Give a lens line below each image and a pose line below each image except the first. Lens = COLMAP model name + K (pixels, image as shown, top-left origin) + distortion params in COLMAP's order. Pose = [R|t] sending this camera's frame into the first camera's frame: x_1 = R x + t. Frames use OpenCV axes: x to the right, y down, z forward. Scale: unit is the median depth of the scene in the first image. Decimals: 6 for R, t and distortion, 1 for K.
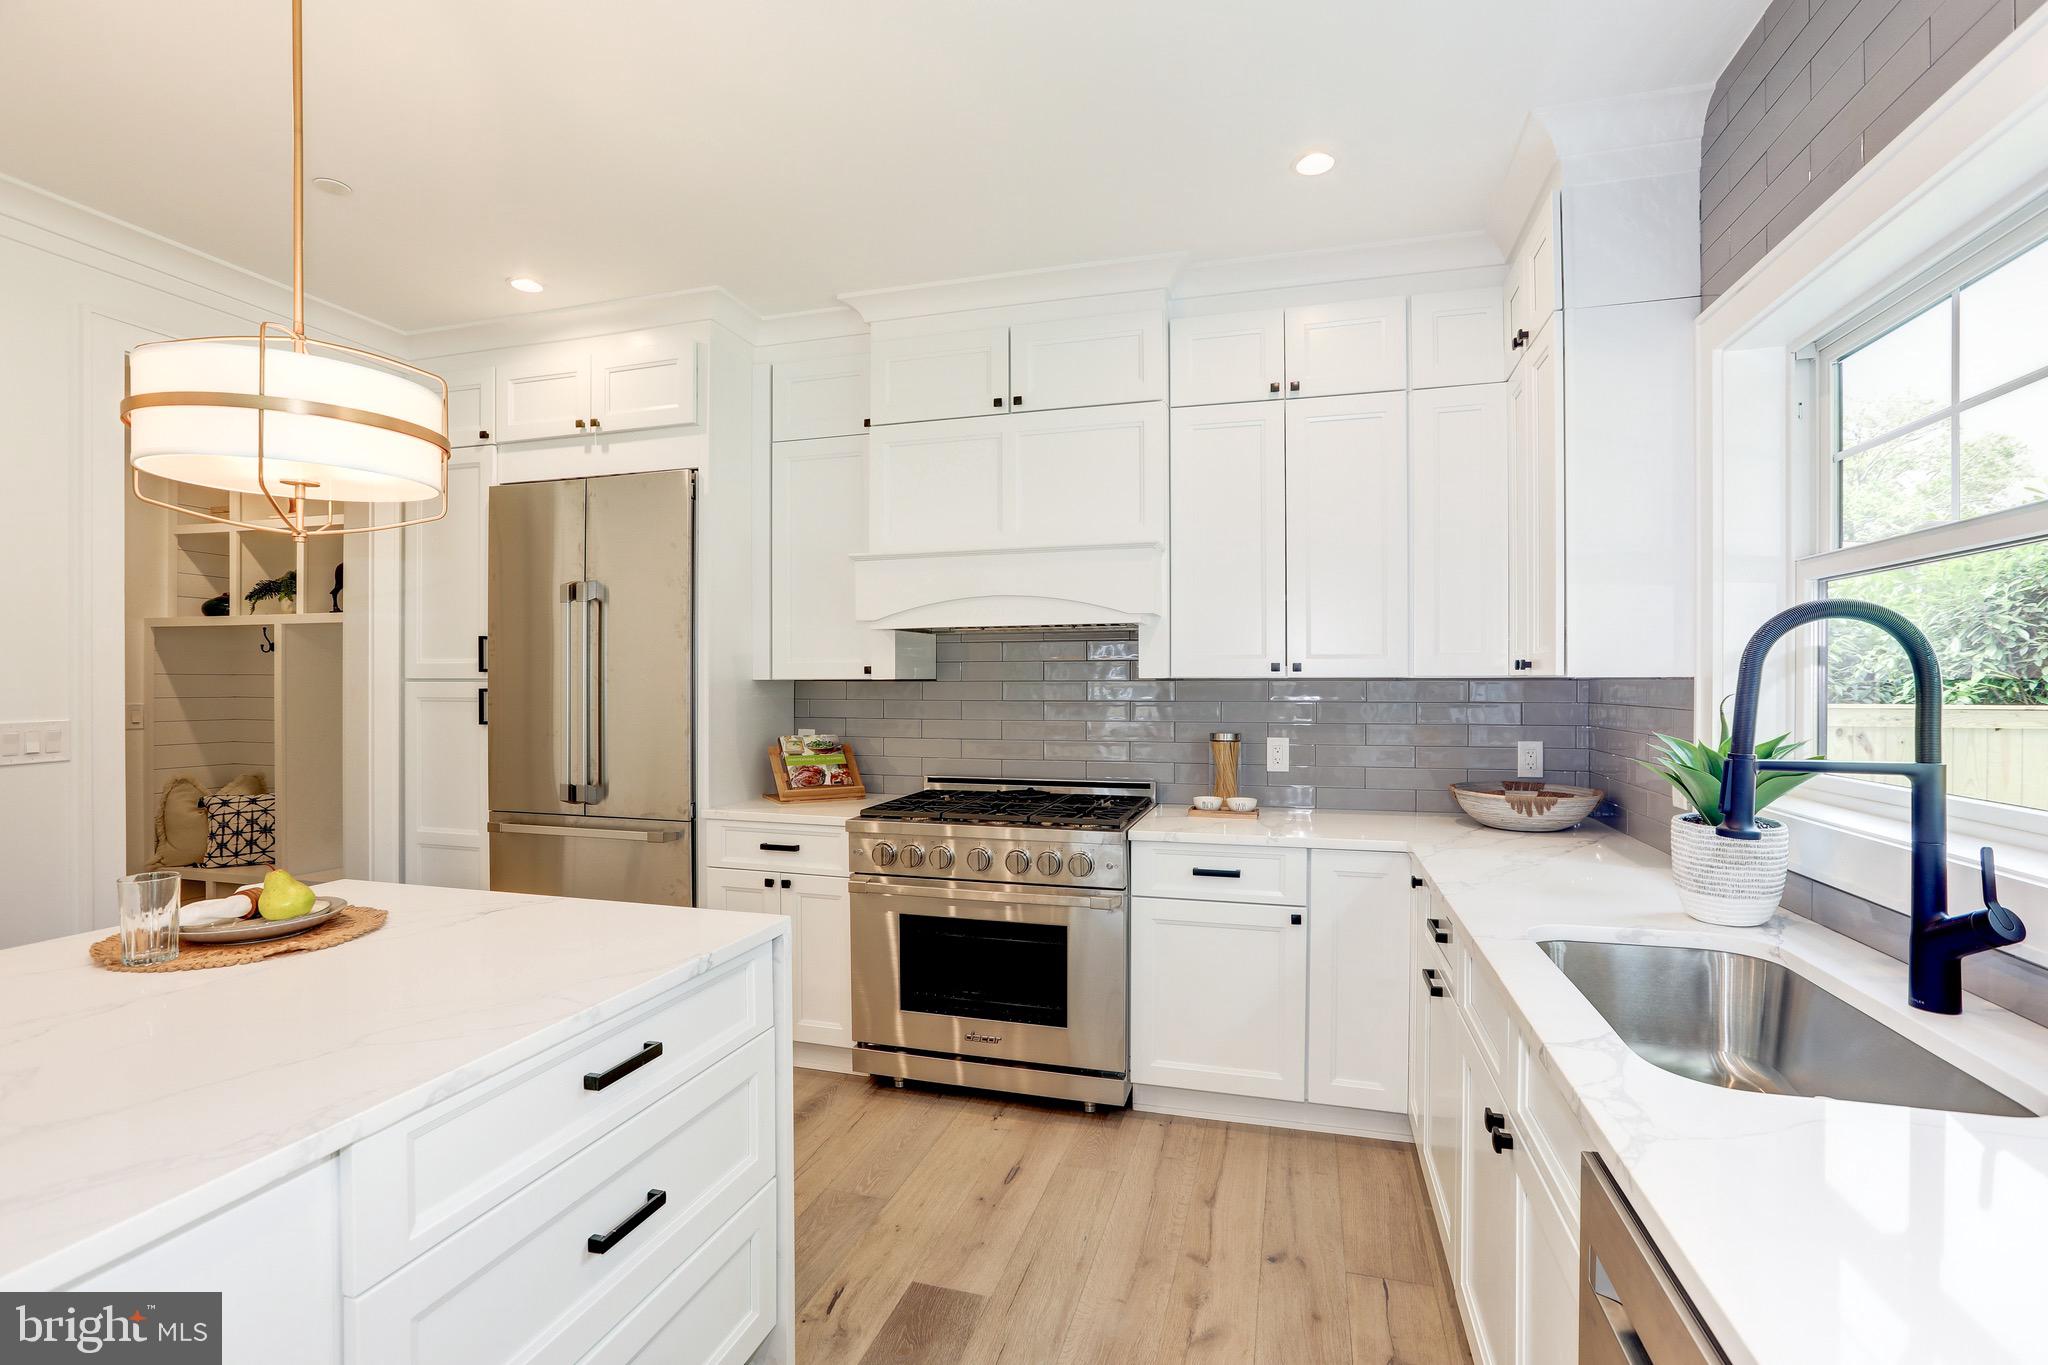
lens RADIAL K [[927.6, 0, 1027.7], [0, 927.6, 682.5], [0, 0, 1]] dist [-0.040734, 0.015345]
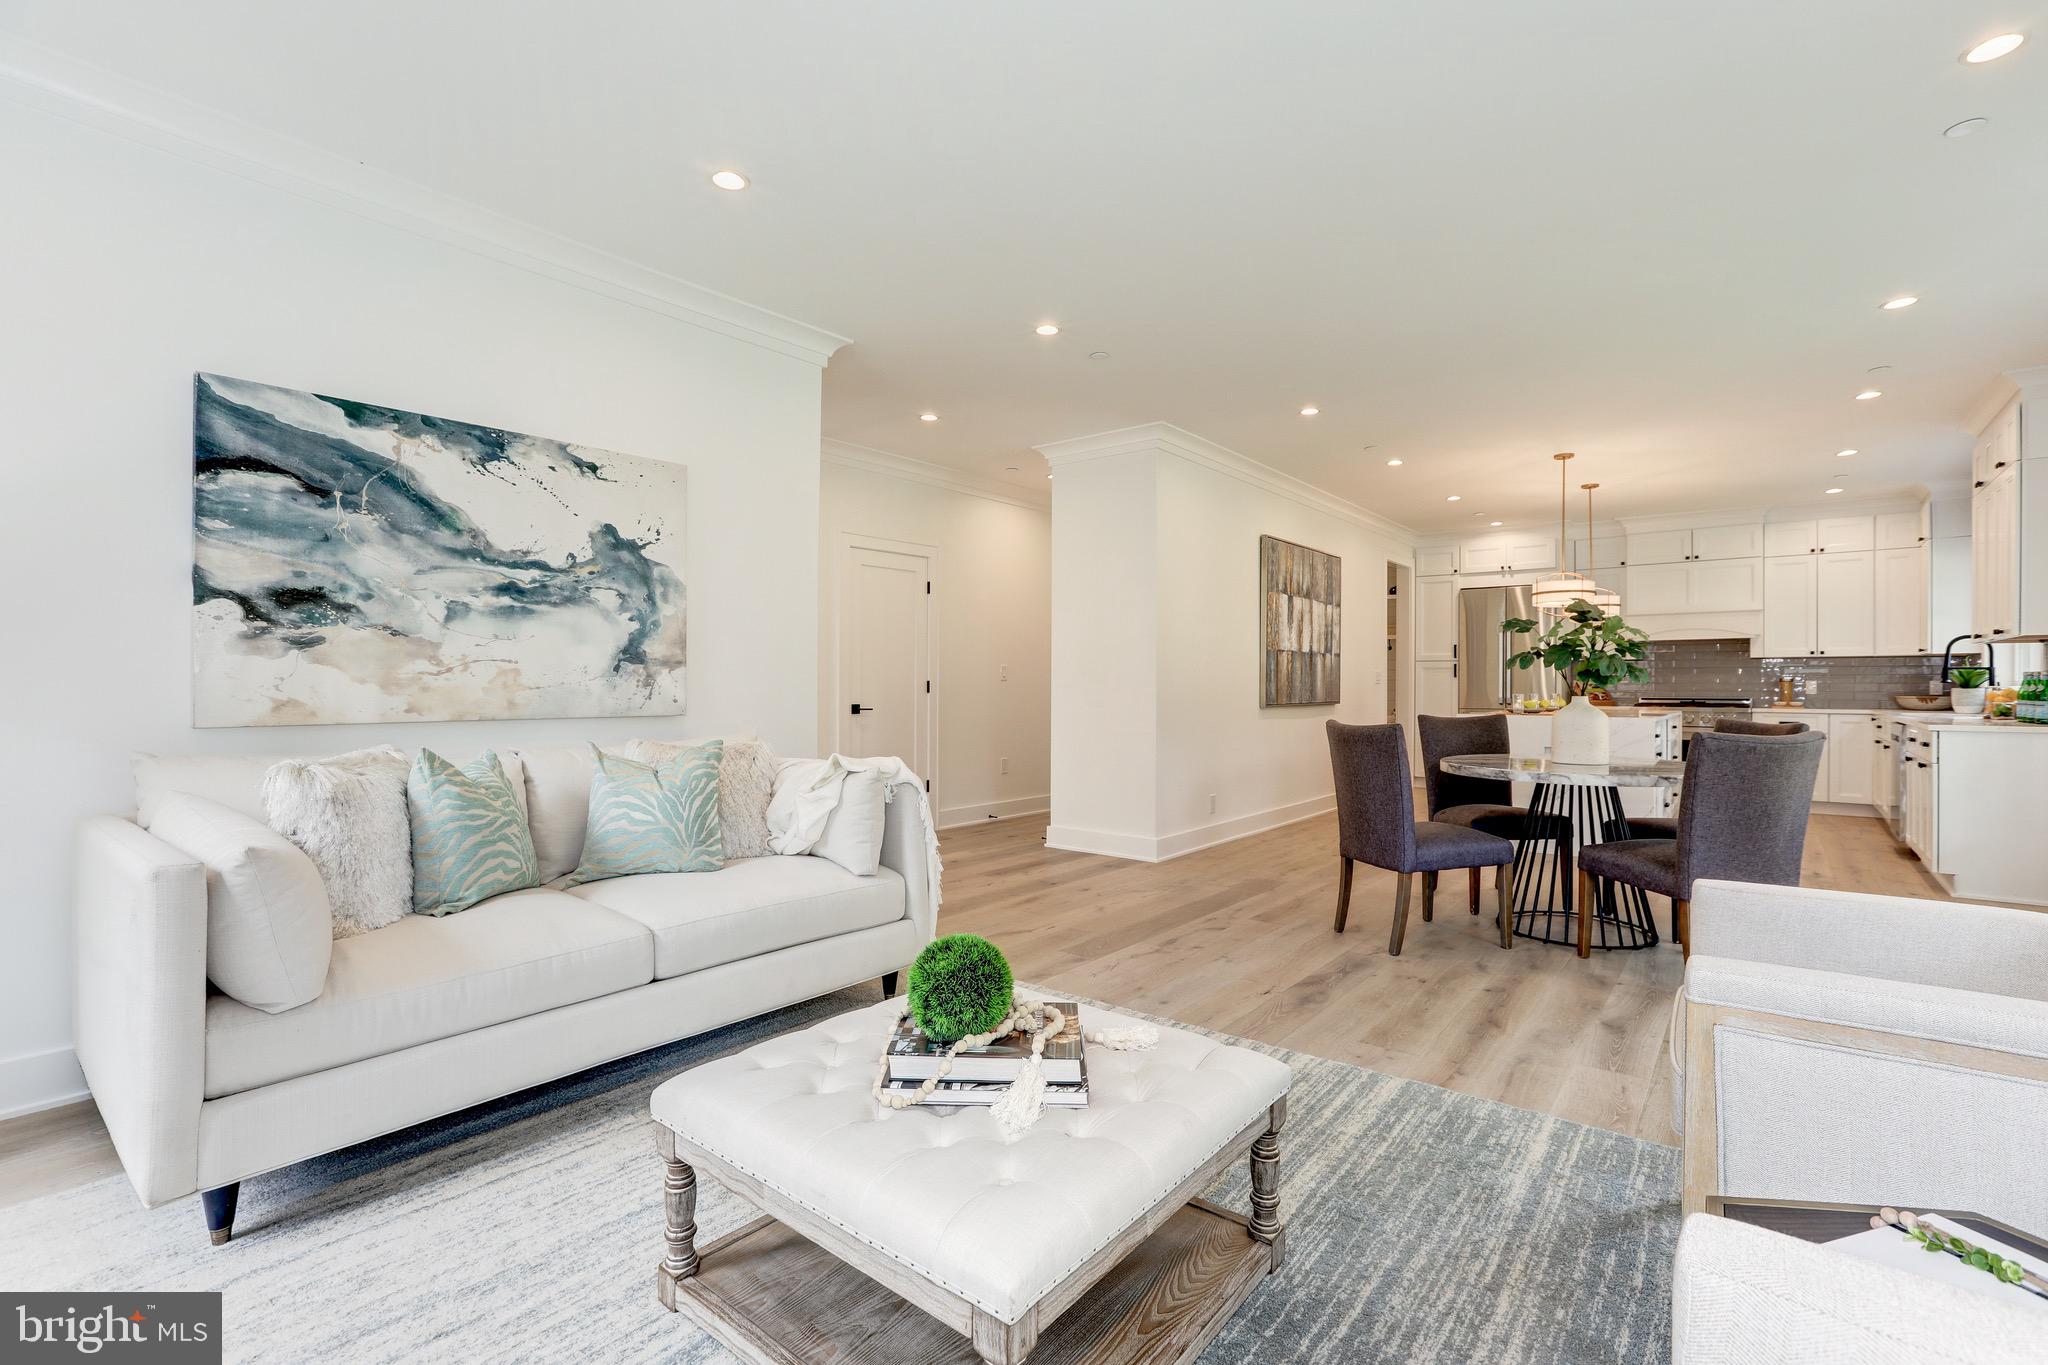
lens RADIAL K [[927.6, 0, 1022.7], [0, 927.6, 682.6], [0, 0, 1]] dist [-0.040734, 0.015345]
pose [[0.920211, 0.002189, -0.391416, -0.834139], [-0.003030, 0.999994, -0.001531, 0.083296], [0.391410, 0.002595, 0.920213, -2.392951]]
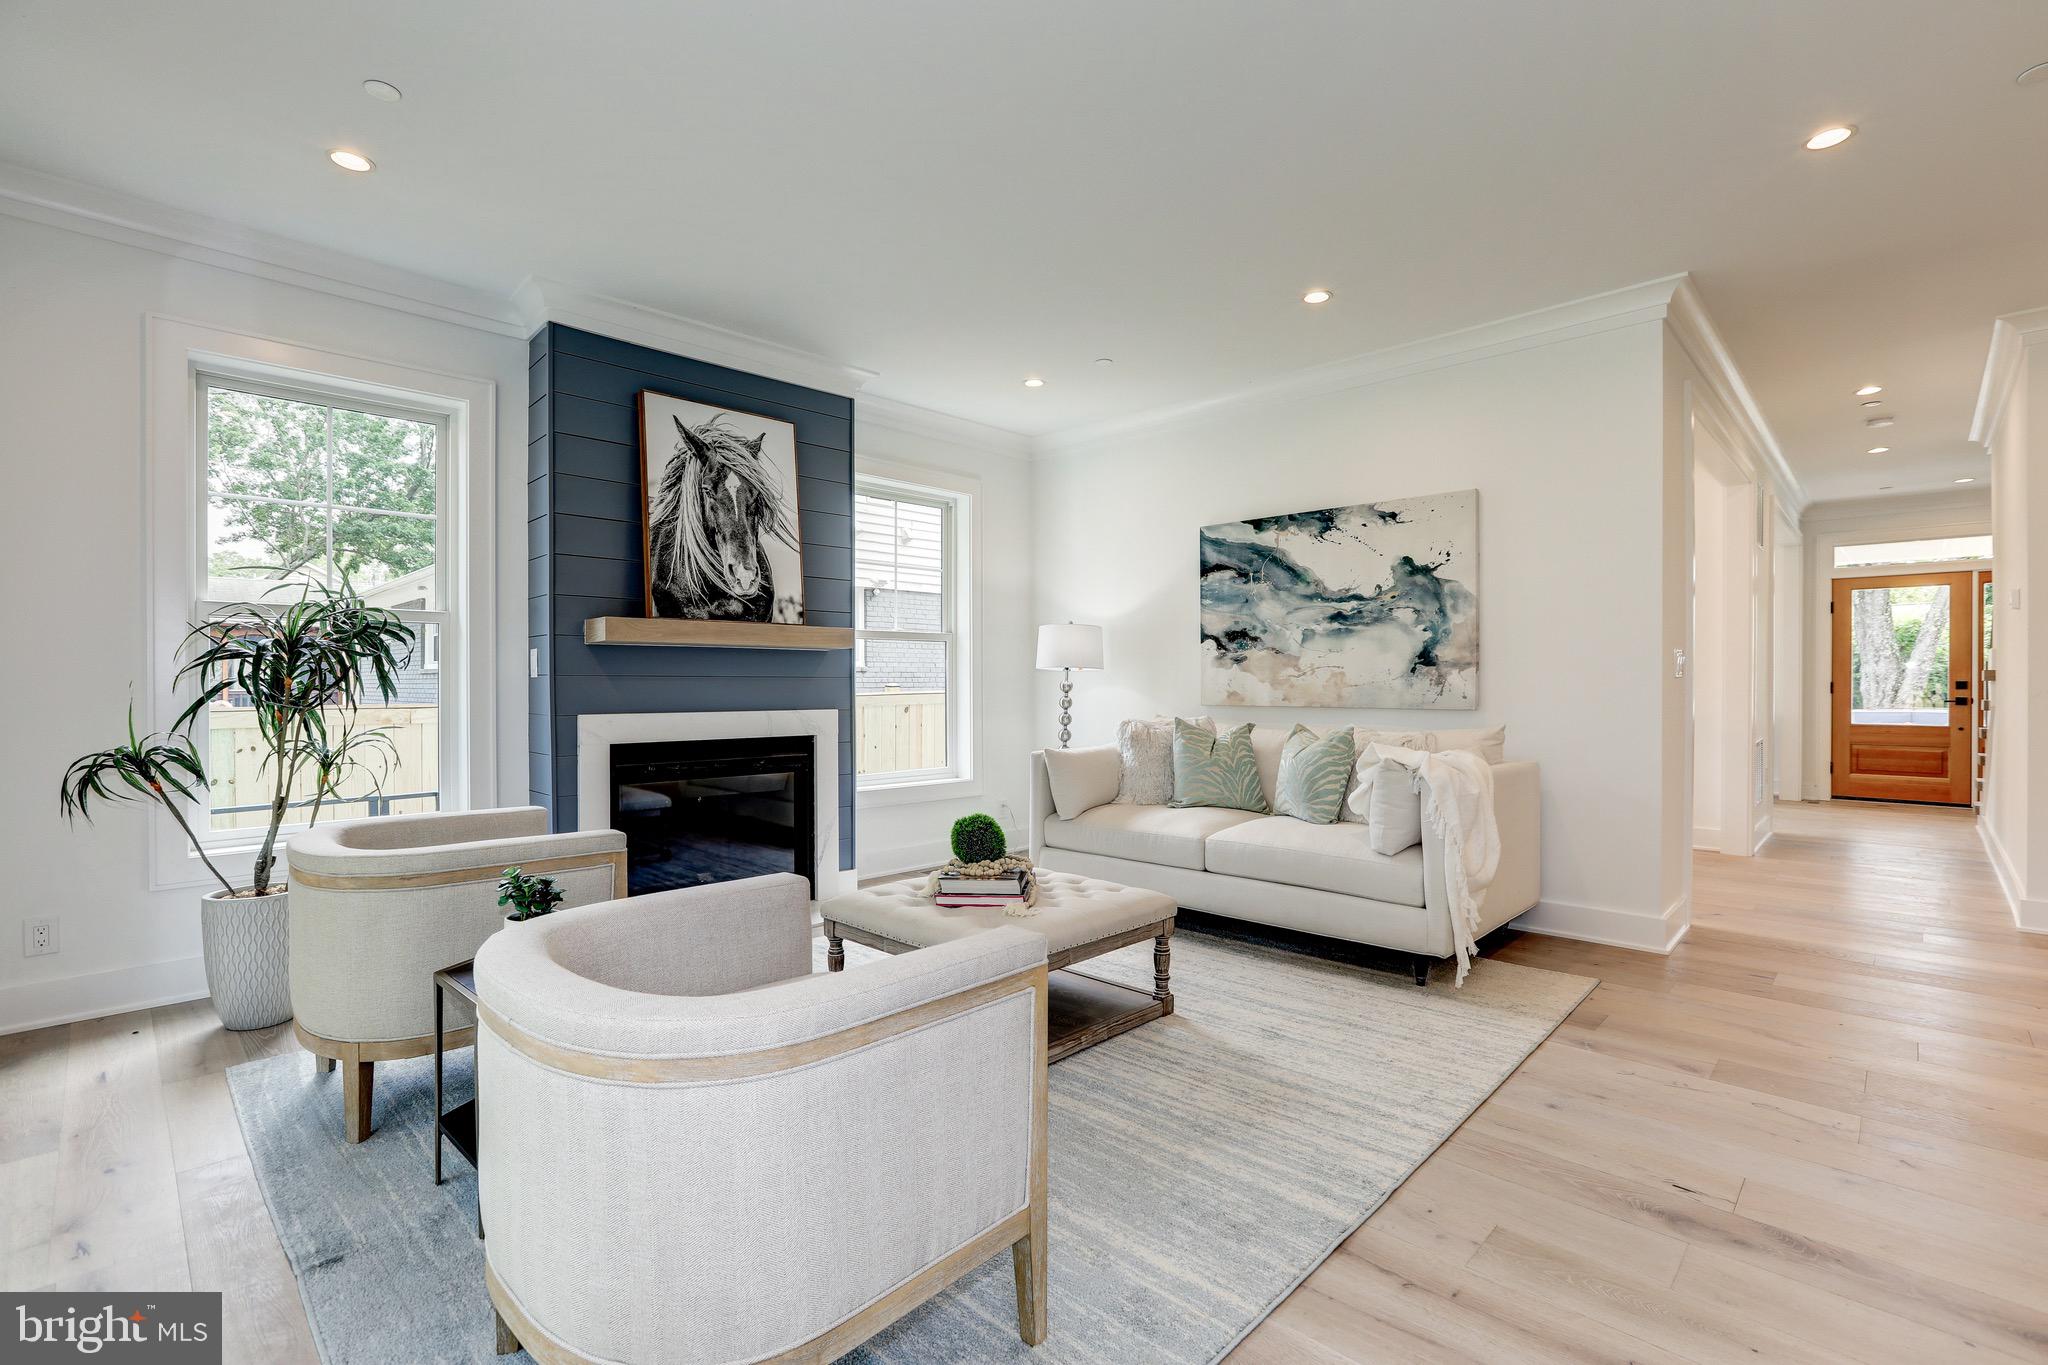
lens RADIAL K [[927.6, 0, 1028.3], [0, 927.6, 683.8], [0, 0, 1]] dist [-0.040734, 0.015345]
pose [[-0.475093, 0.003140, -0.879930, -0.181898], [0.001528, 0.999995, 0.002743, 0.081823], [0.879934, -0.000041, -0.475096, -1.356125]]
